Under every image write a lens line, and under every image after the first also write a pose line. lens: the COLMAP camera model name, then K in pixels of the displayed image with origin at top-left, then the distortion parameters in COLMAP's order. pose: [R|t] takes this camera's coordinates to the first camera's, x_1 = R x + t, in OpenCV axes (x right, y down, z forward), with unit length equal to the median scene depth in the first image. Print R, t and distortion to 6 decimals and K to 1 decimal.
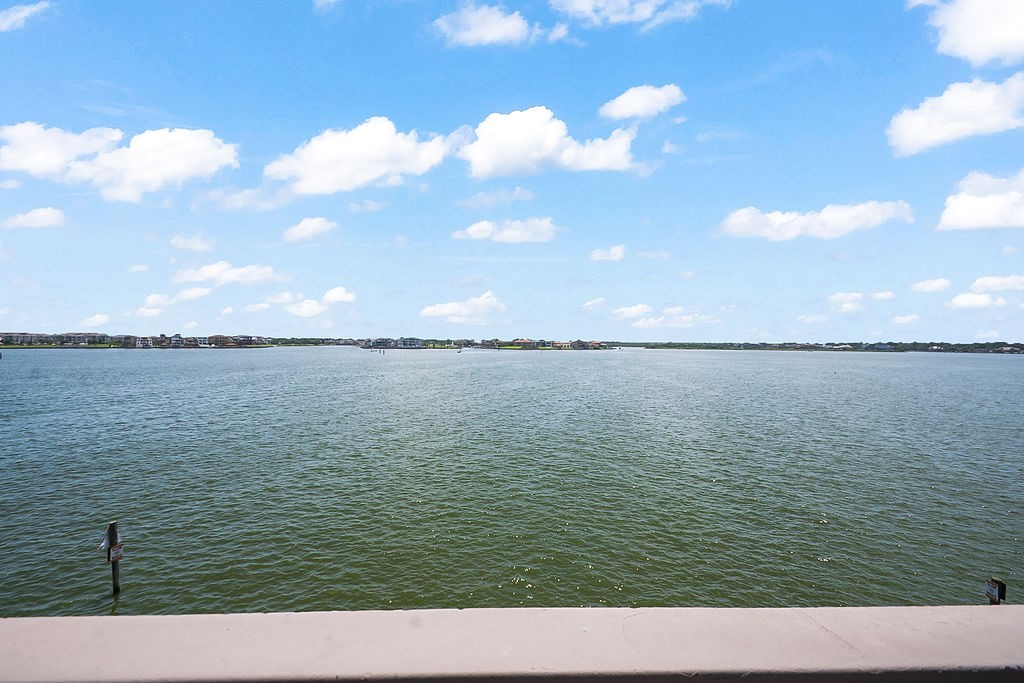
lens RADIAL K [[453.0, 0, 505.0], [0, 453.0, 339.3], [0, 0, 1]] dist [0.026479, 0.001819]
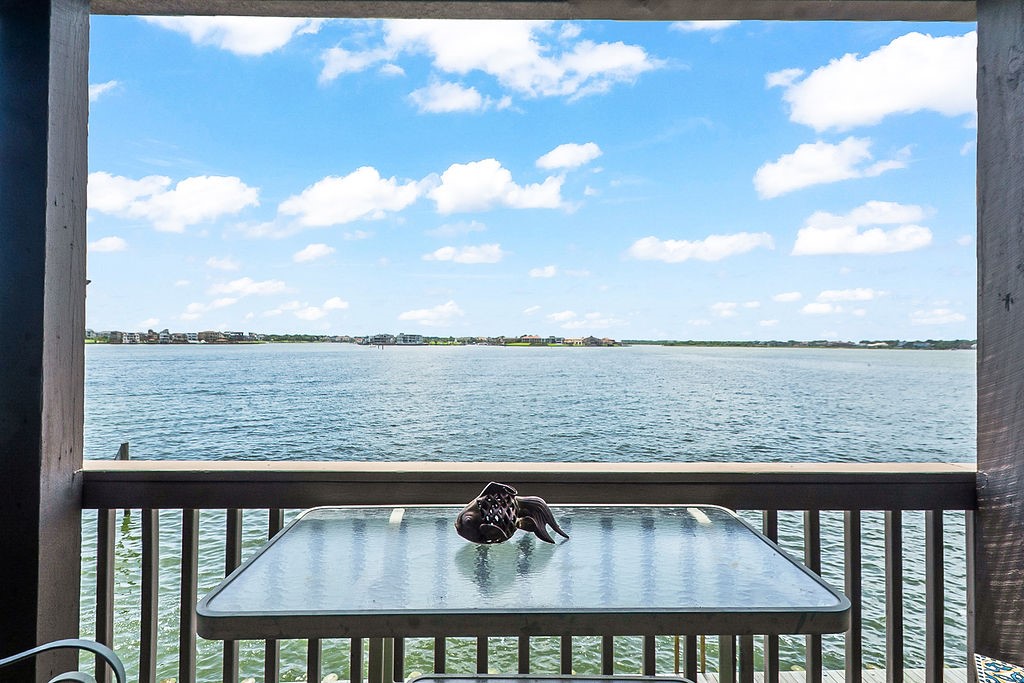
lens RADIAL K [[484.5, 0, 511.8], [0, 484.5, 334.4], [0, 0, 1]] dist [0.032734, 0.001012]
pose [[0.999997, 0.001212, -0.001881, 0.140613], [-0.001216, 0.999997, -0.002207, -0.006175], [0.001878, 0.002209, 0.999996, -0.388403]]
